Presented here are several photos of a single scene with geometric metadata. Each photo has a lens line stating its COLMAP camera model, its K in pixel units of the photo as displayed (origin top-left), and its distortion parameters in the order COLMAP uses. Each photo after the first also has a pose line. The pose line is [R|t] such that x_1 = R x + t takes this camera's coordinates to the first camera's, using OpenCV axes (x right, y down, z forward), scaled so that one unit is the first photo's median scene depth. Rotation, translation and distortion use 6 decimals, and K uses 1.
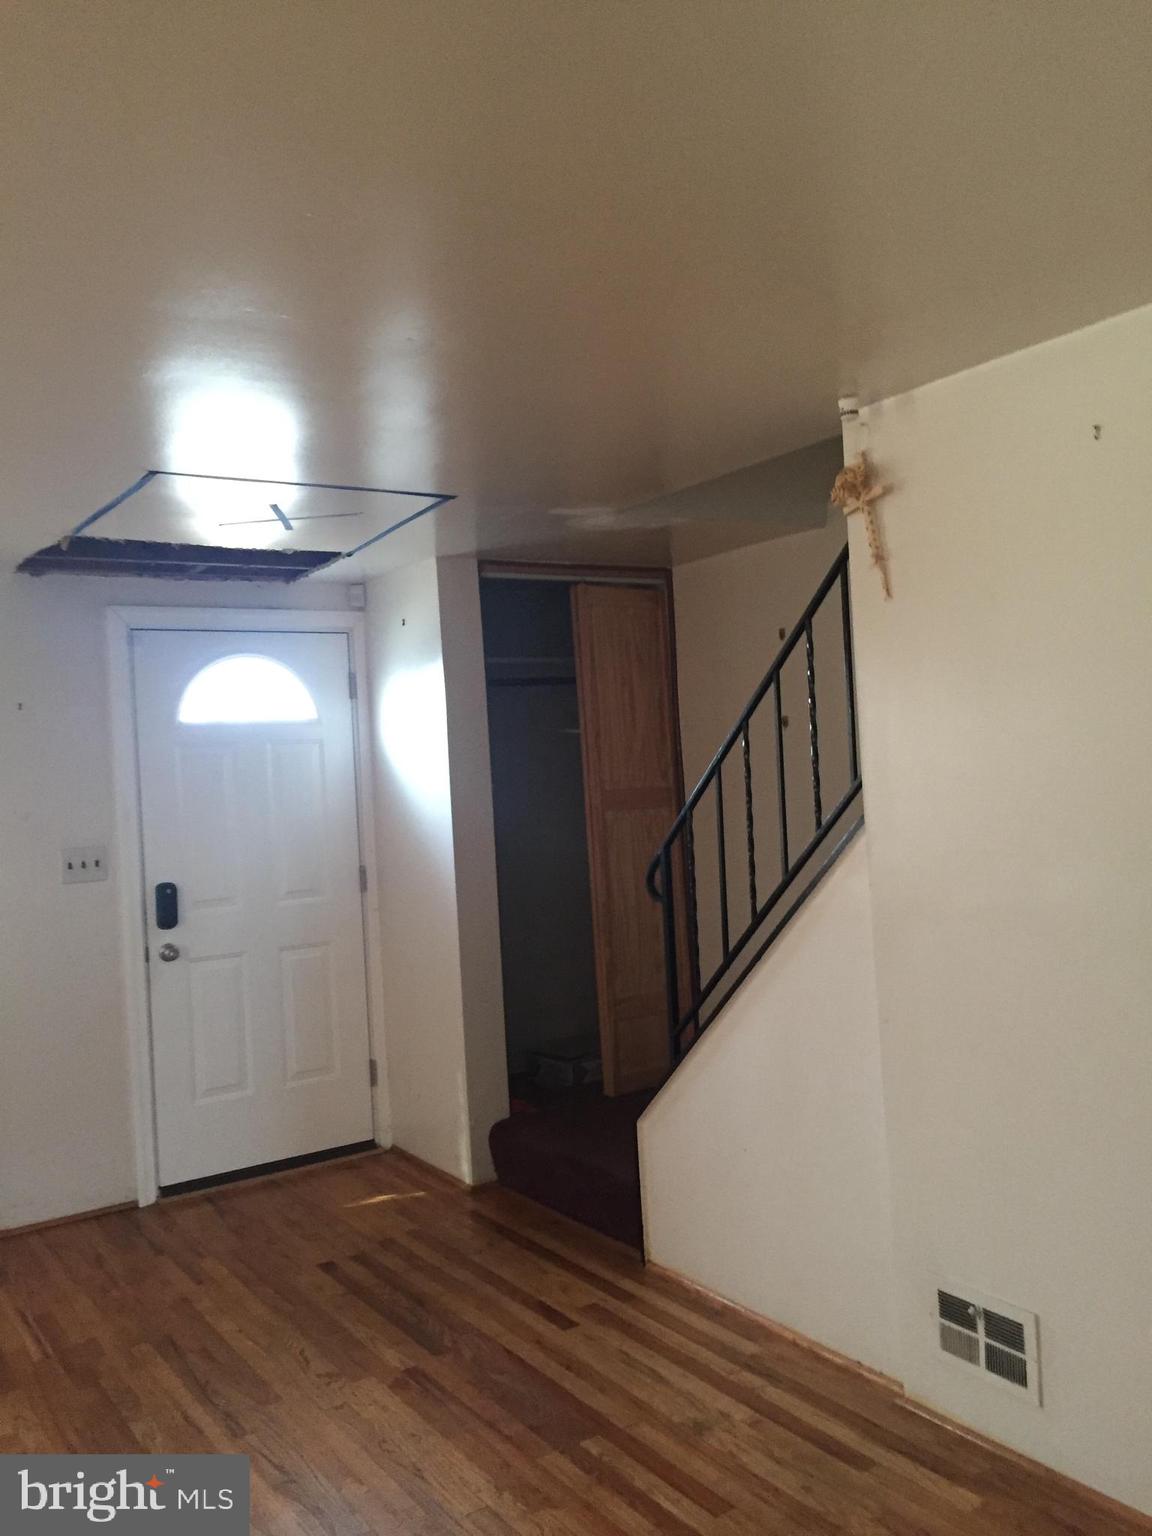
lens RADIAL K [[1342.8, 0, 576.0], [0, 1342.8, 768.0], [0, 0, 1]] dist [0.116011, -0.127444]
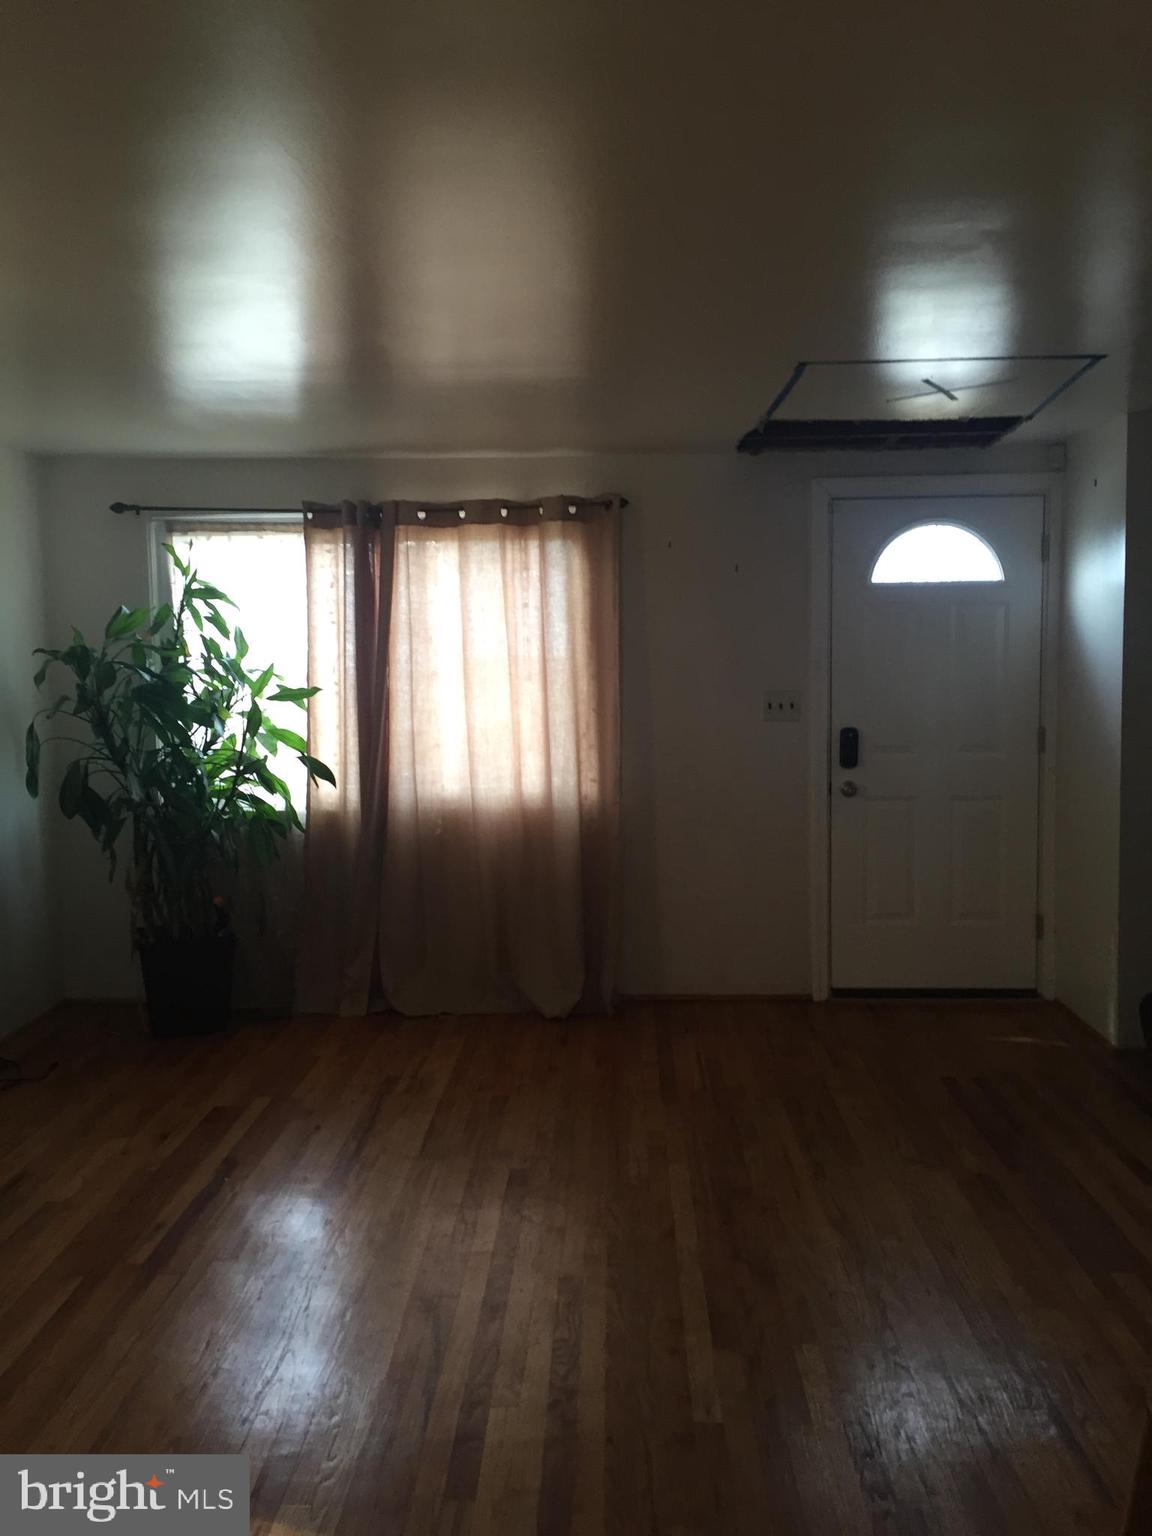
lens RADIAL K [[1342.8, 0, 576.0], [0, 1342.8, 768.0], [0, 0, 1]] dist [0.116011, -0.127444]
pose [[0.823092, 0.093240, -0.560201, 0.142929], [-0.034742, 0.992850, 0.114204, -0.001958], [0.566844, -0.074538, 0.820446, -0.050569]]
